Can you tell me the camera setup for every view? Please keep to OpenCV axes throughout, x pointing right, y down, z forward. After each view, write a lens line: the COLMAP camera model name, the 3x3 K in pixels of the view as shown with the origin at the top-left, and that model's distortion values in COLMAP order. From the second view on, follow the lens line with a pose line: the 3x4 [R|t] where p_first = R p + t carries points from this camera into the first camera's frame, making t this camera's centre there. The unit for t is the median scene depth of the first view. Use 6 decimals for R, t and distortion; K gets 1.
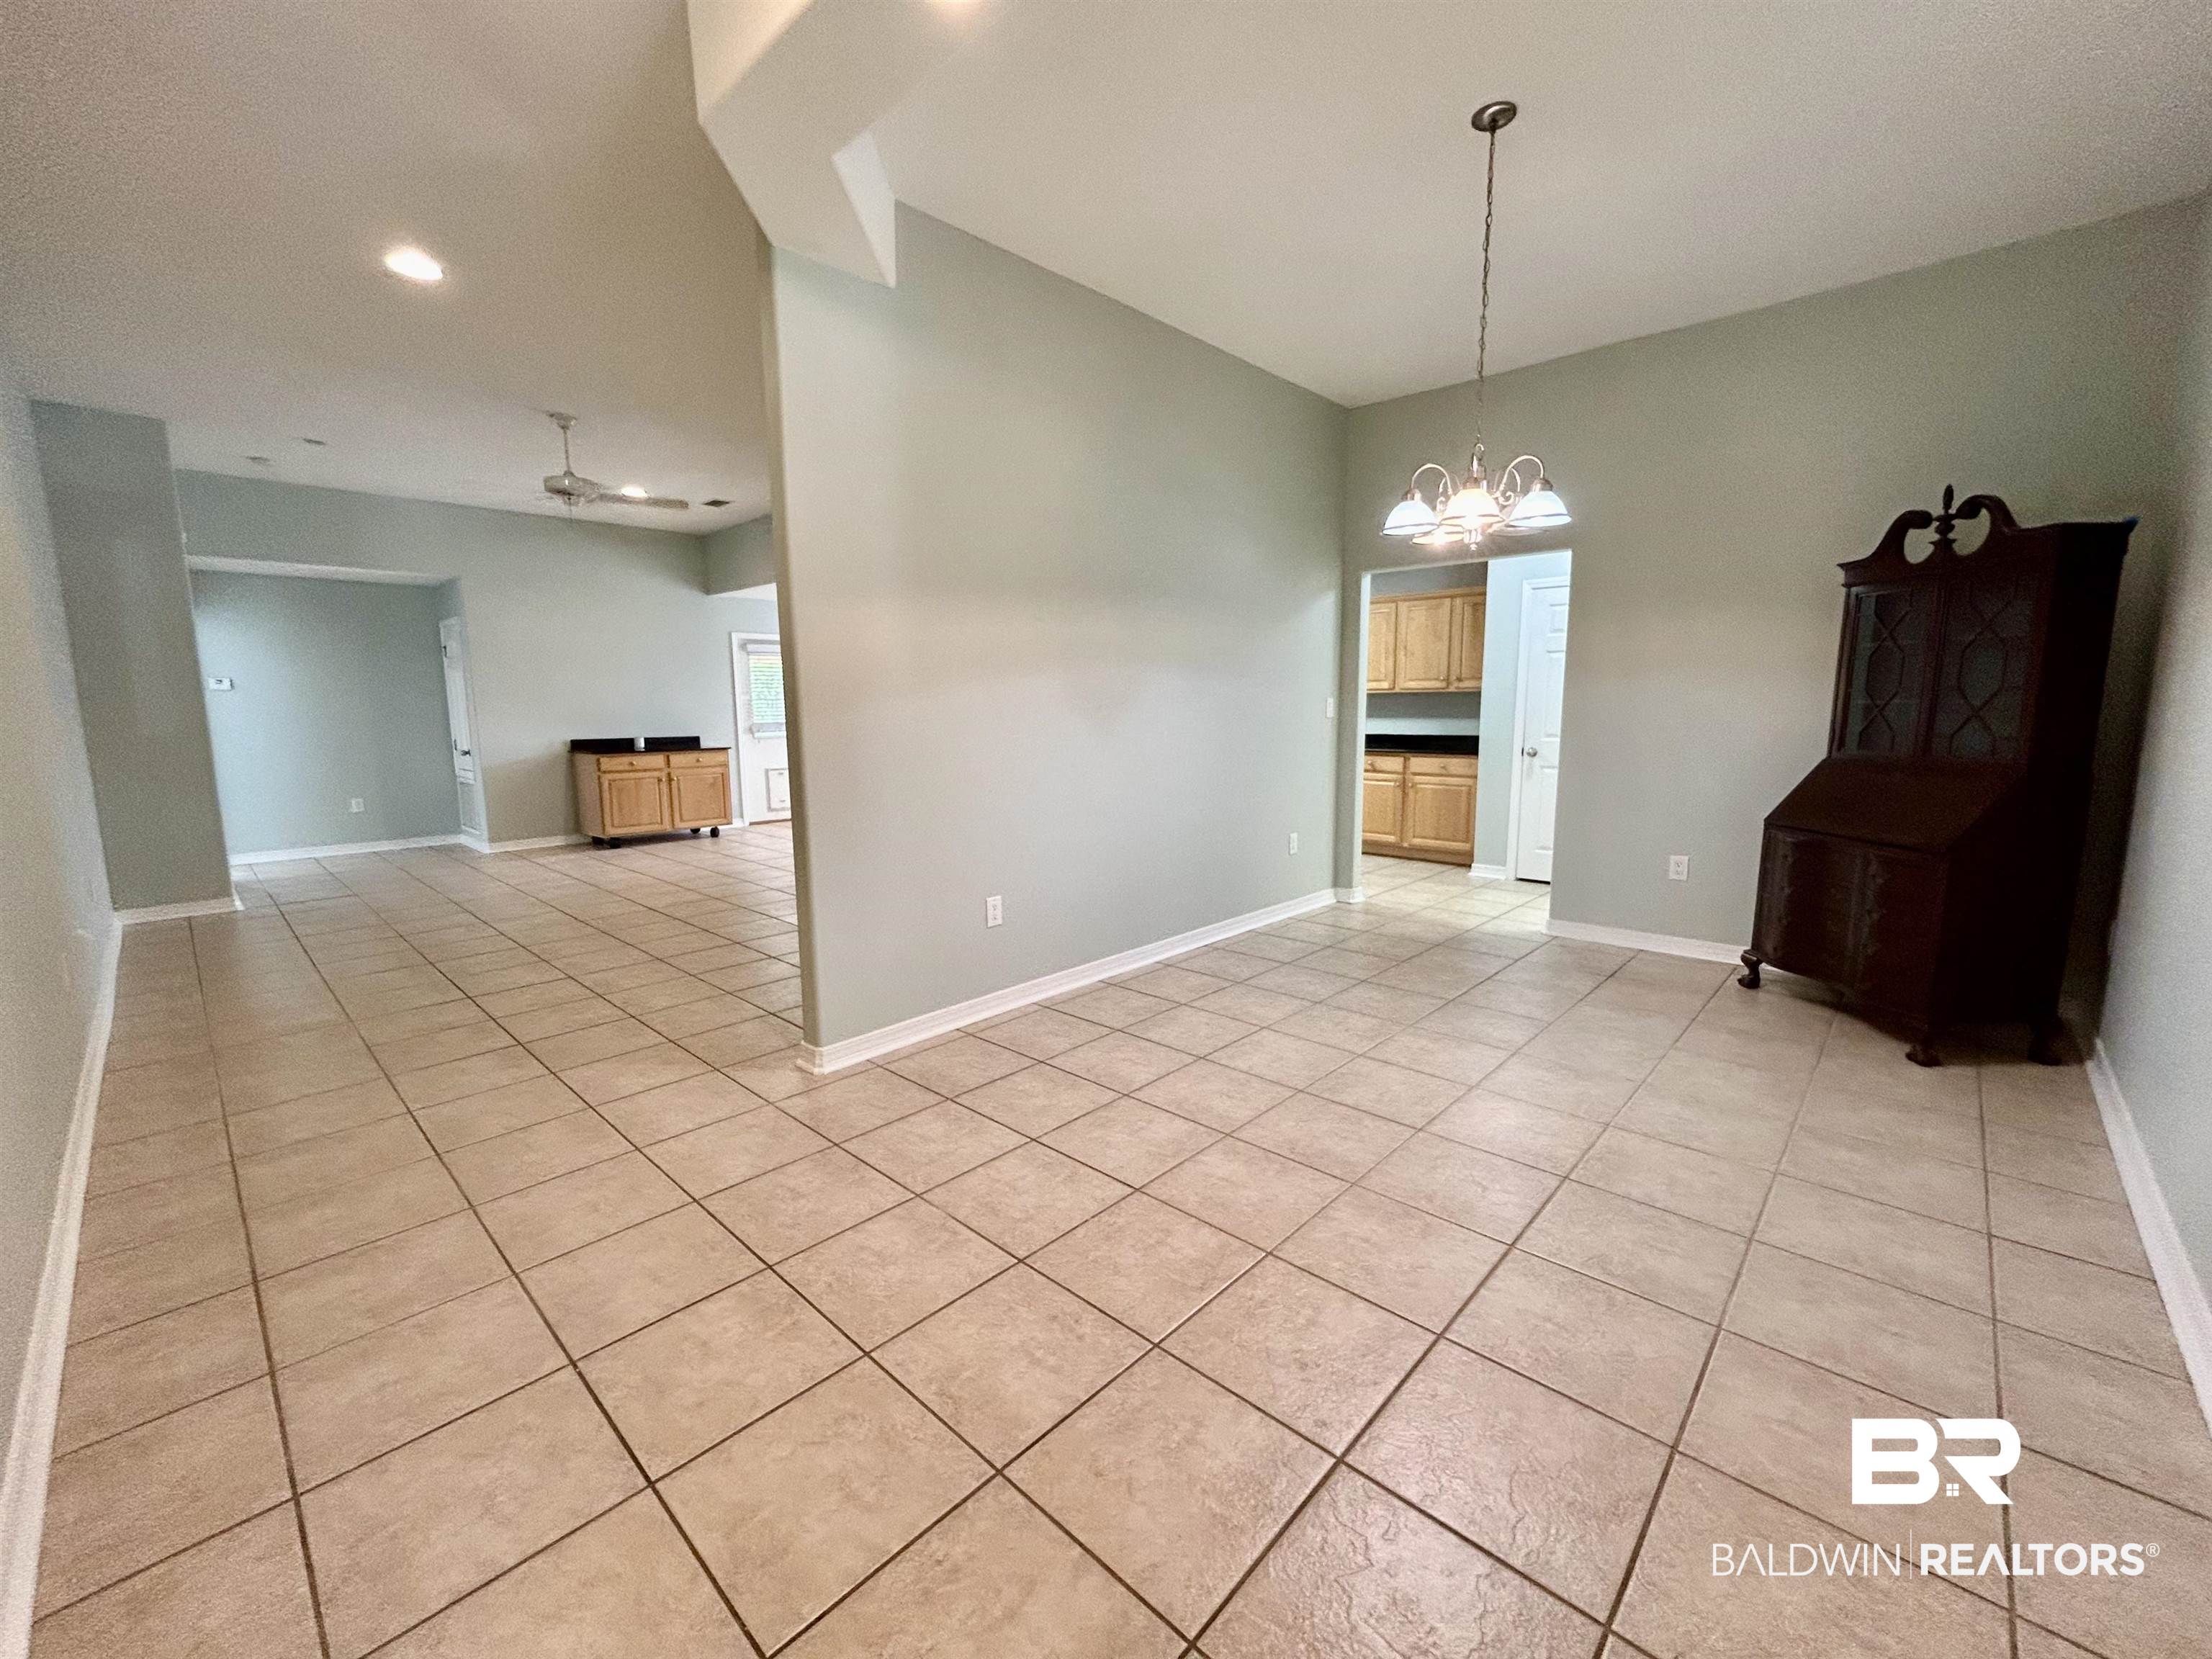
lens RADIAL K [[896.6, 0, 1103.5], [0, 896.6, 823.7], [0, 0, 1]] dist [-0.002038, 0.002502]
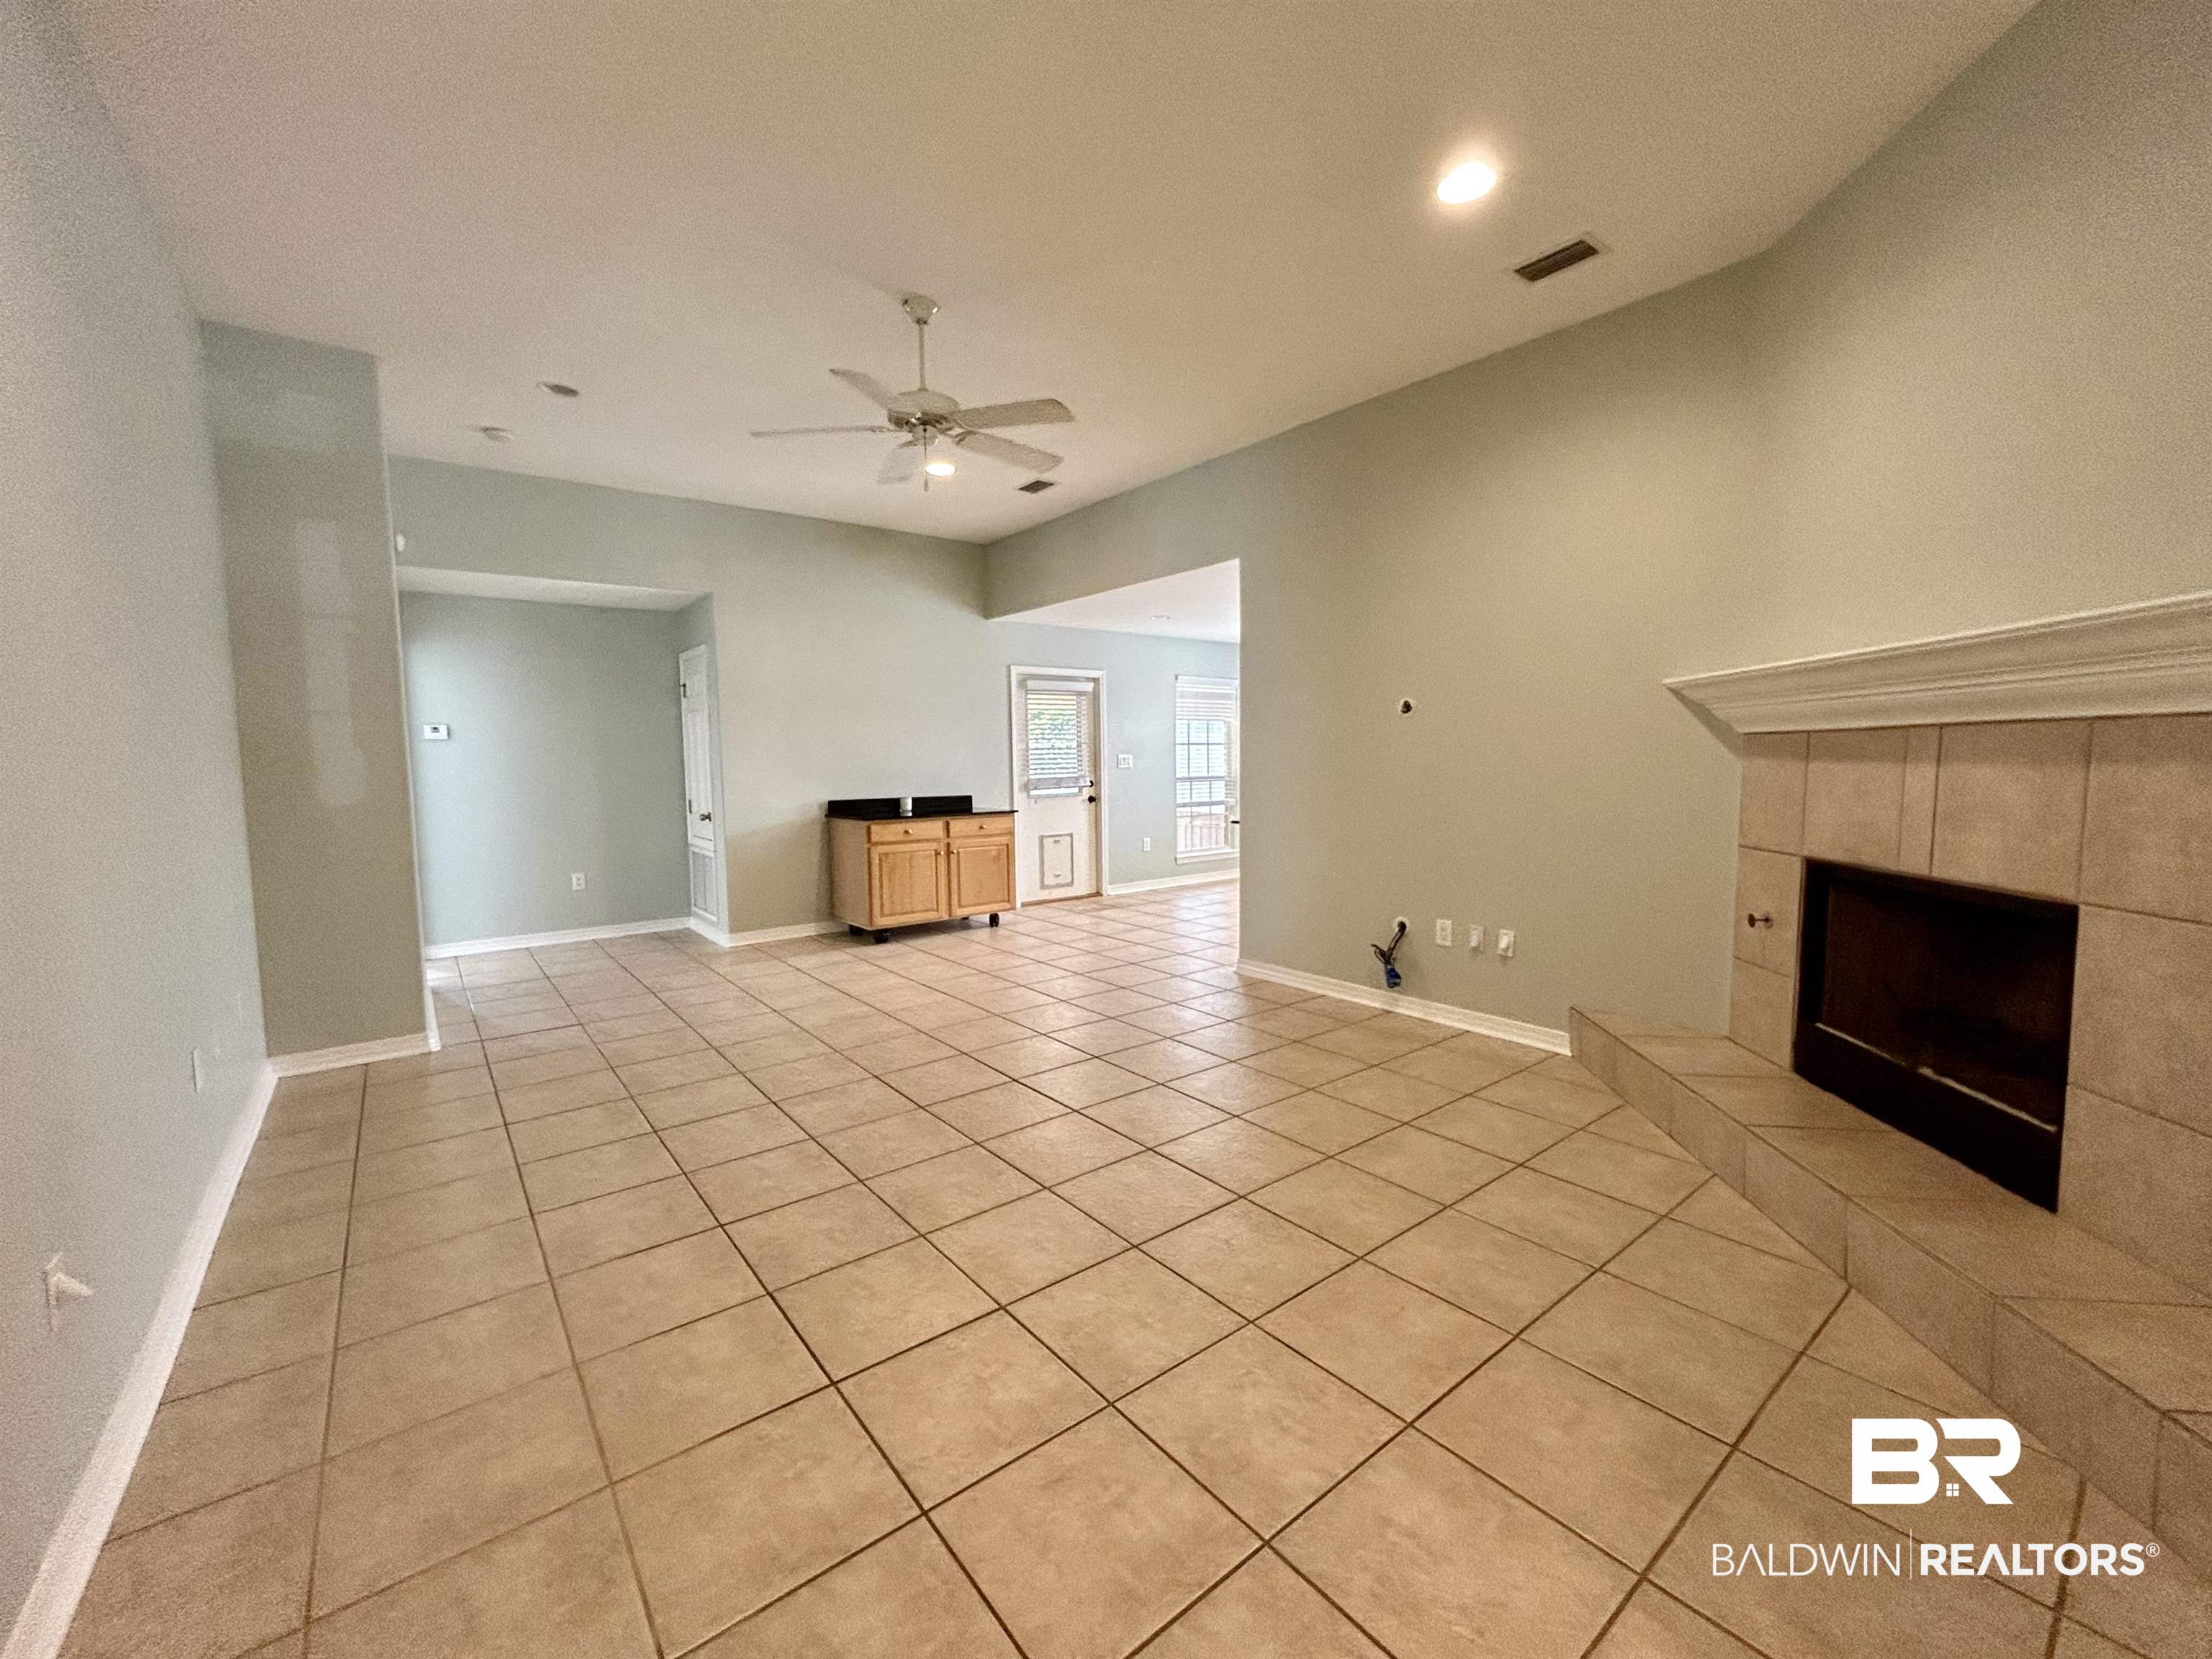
lens RADIAL K [[894.2, 0, 1110.8], [0, 894.2, 827.2], [0, 0, 1]] dist [0.001137, -0.000248]
pose [[0.990282, 0.008341, -0.138827, -0.243823], [-0.015693, 0.998526, -0.051952, -0.034246], [0.138189, 0.053626, 0.988953, 0.265548]]
